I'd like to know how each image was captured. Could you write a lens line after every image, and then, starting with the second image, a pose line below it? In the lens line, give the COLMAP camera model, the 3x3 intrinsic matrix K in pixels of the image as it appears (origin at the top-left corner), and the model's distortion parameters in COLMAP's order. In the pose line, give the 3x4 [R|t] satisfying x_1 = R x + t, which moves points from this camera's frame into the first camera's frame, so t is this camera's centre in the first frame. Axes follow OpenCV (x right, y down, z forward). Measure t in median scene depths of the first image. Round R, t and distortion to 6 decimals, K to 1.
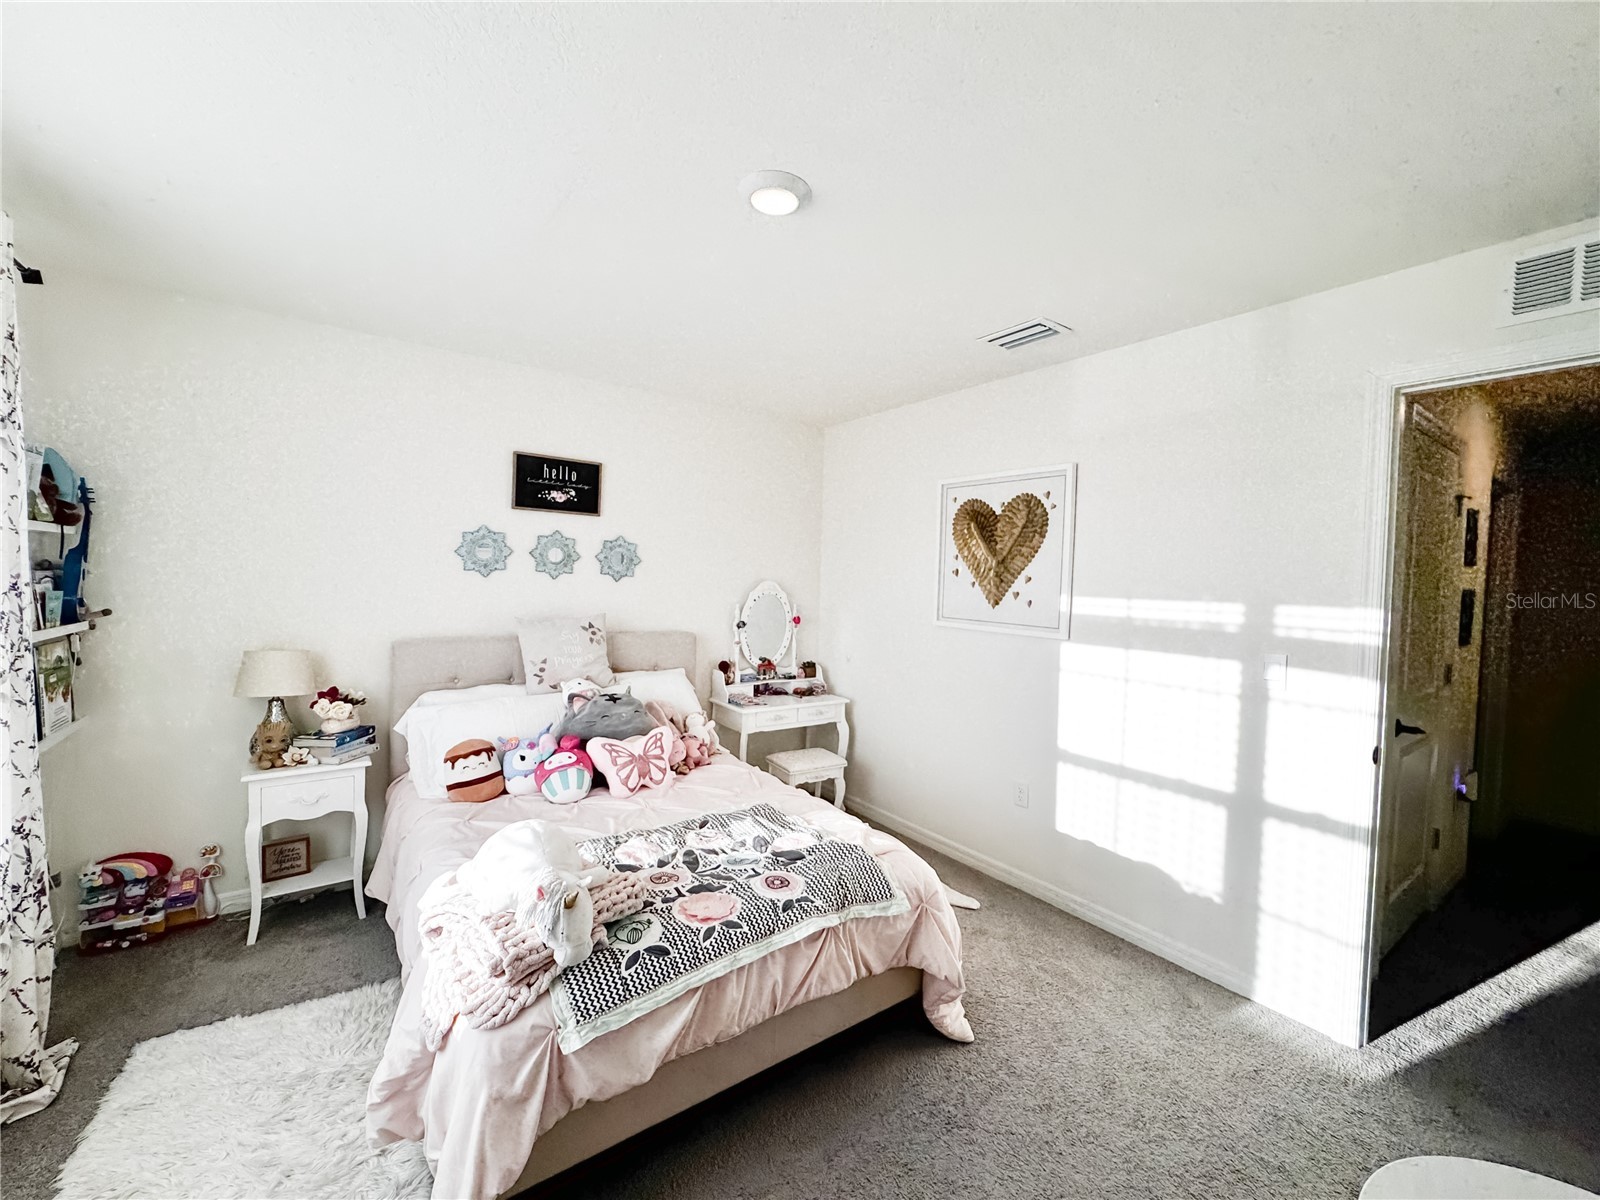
lens RADIAL K [[638.3, 0, 800.0], [0, 638.3, 600.0], [0, 0, 1]] dist [-0.000875, 0.000061]
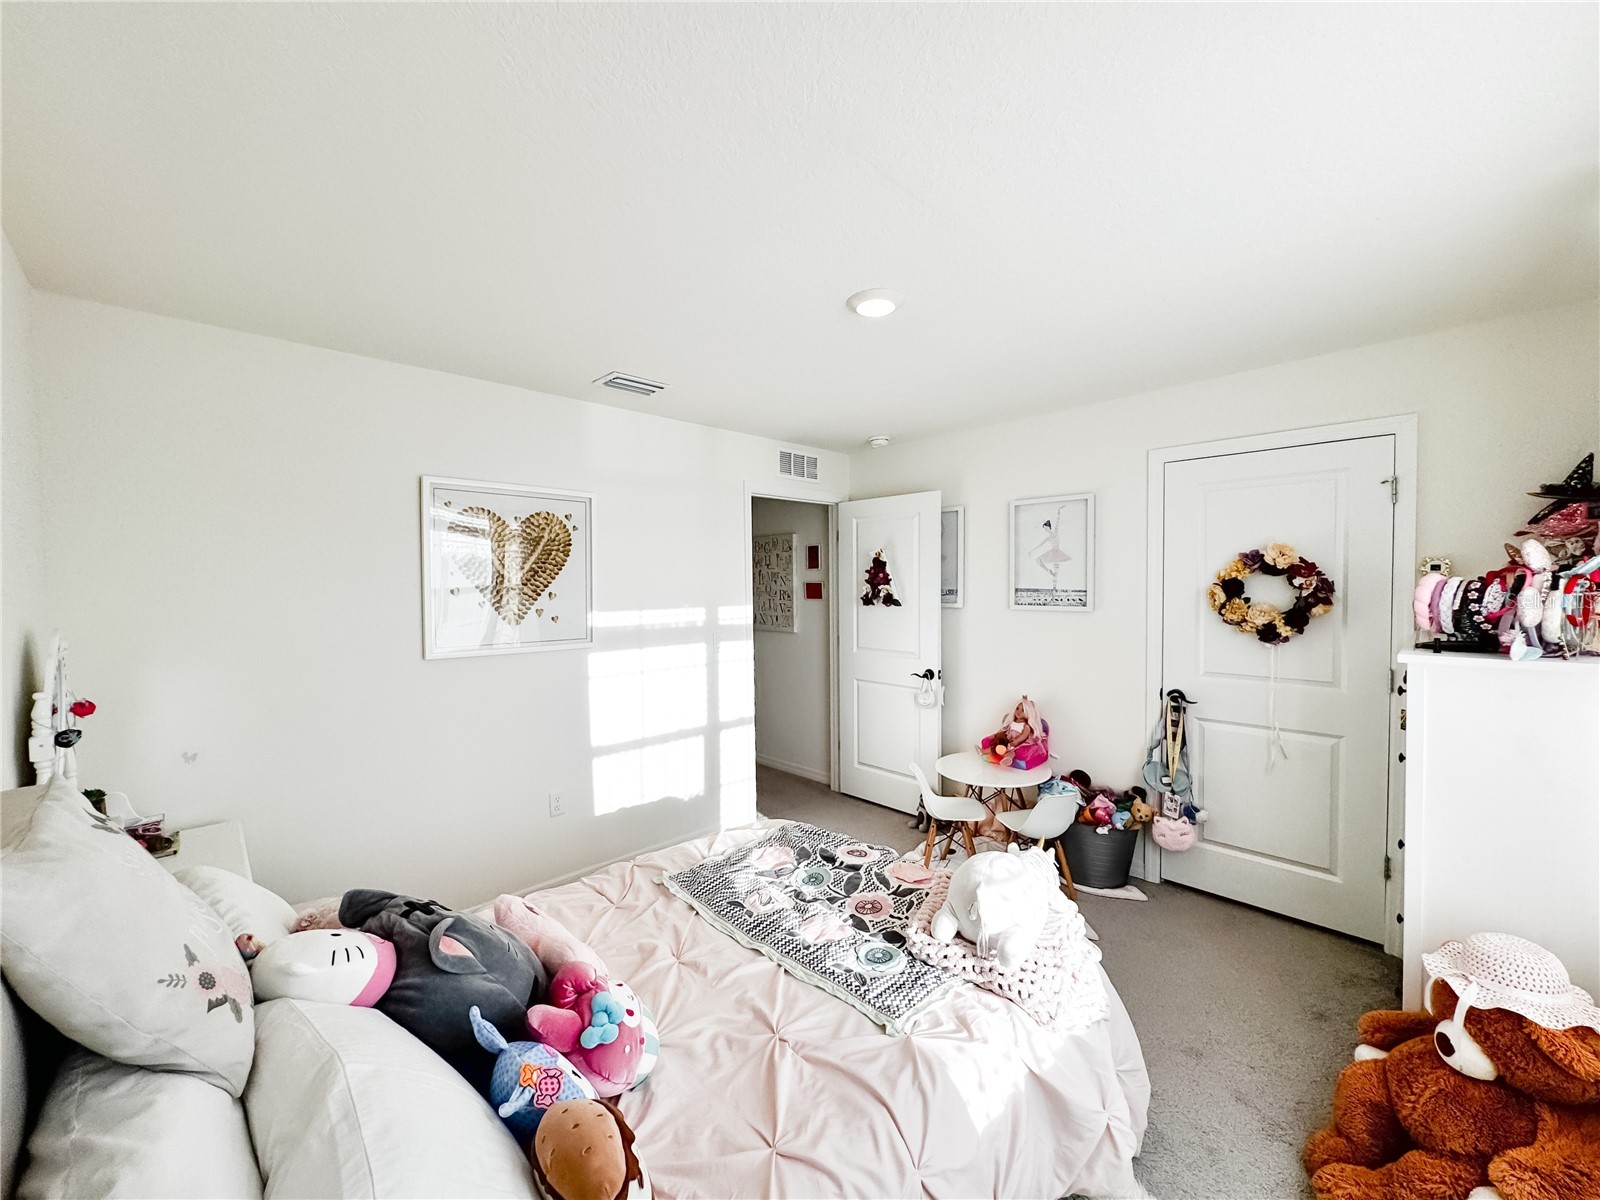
lens RADIAL K [[633.5, 0, 800.3], [0, 633.5, 652.7], [0, 0, 1]] dist [-0.000322, 0.000010]
pose [[-0.154102, -0.125677, 0.980030, -0.741119], [0.039962, 0.990273, 0.133275, -0.068222], [-0.987247, 0.059702, -0.147581, 0.803048]]
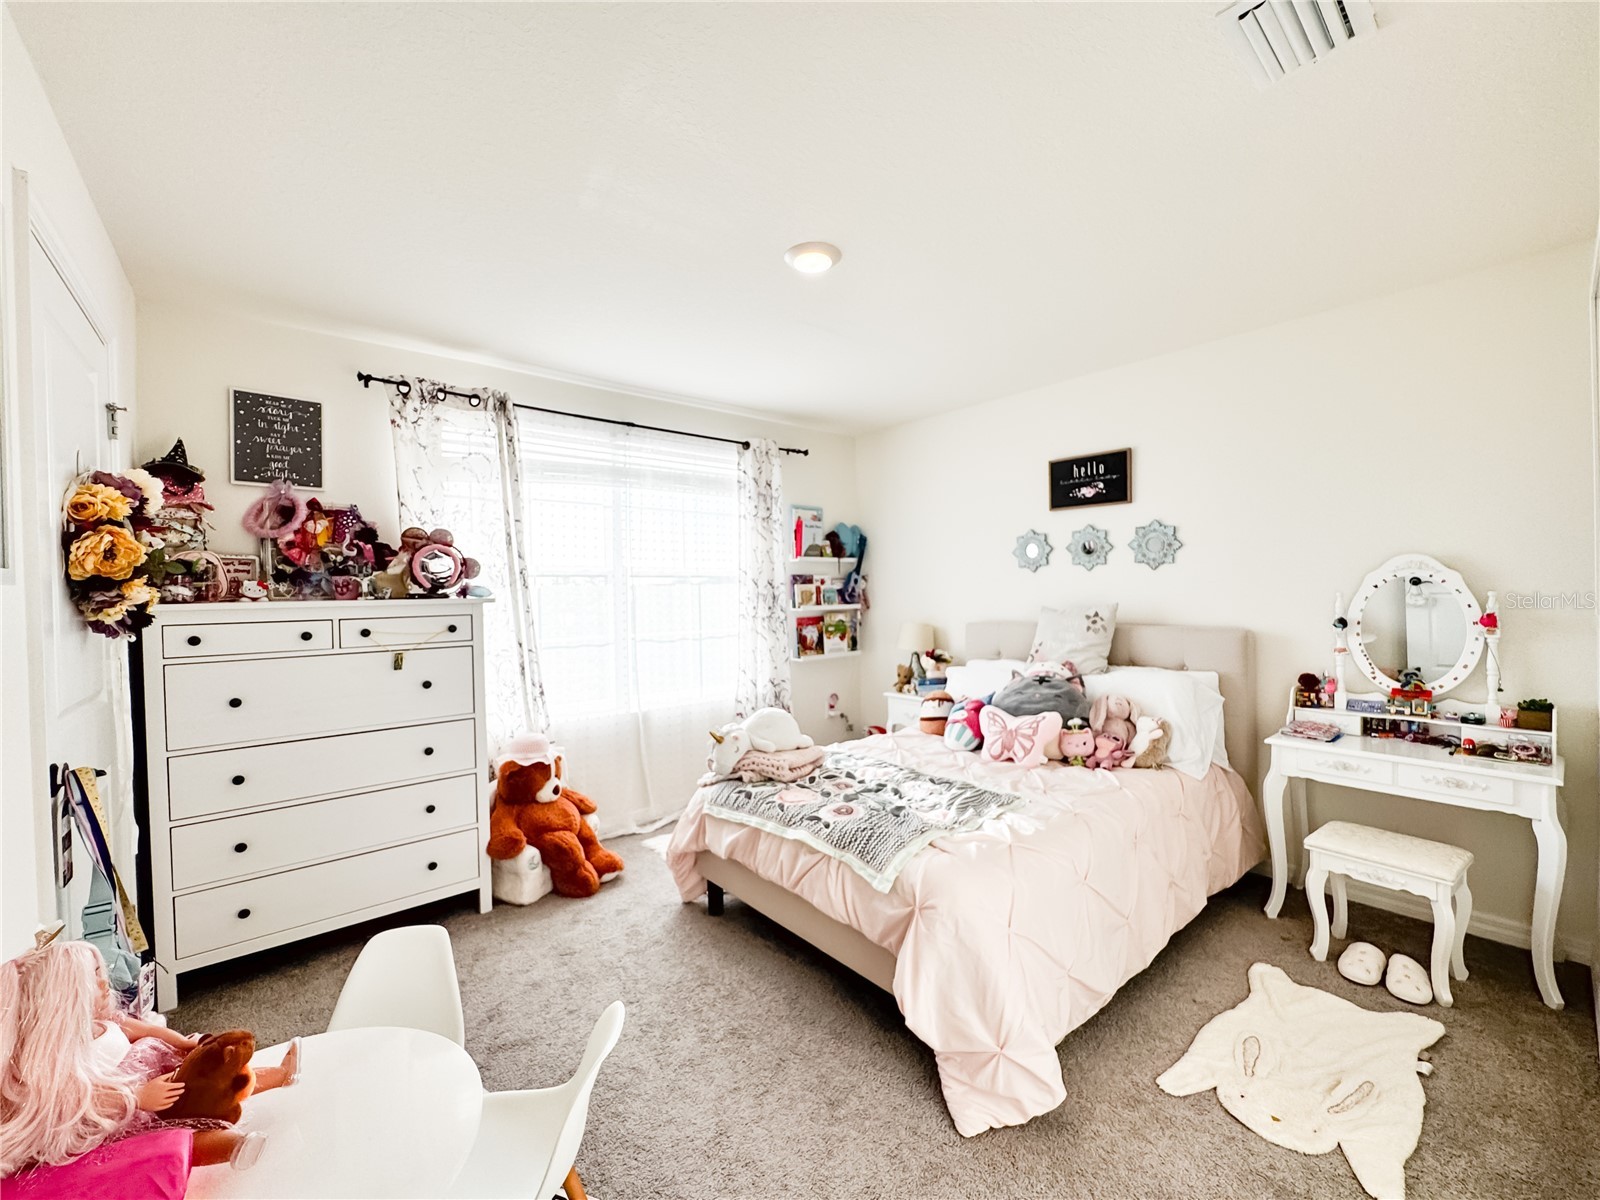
lens RADIAL K [[638.3, 0, 800.0], [0, 638.3, 600.0], [0, 0, 1]] dist [-0.000875, 0.000061]
pose [[0.082613, -0.016499, -0.996445, 0.729760], [-0.014149, 0.999743, -0.017727, 0.047462], [0.996481, 0.015563, 0.082358, 0.520841]]
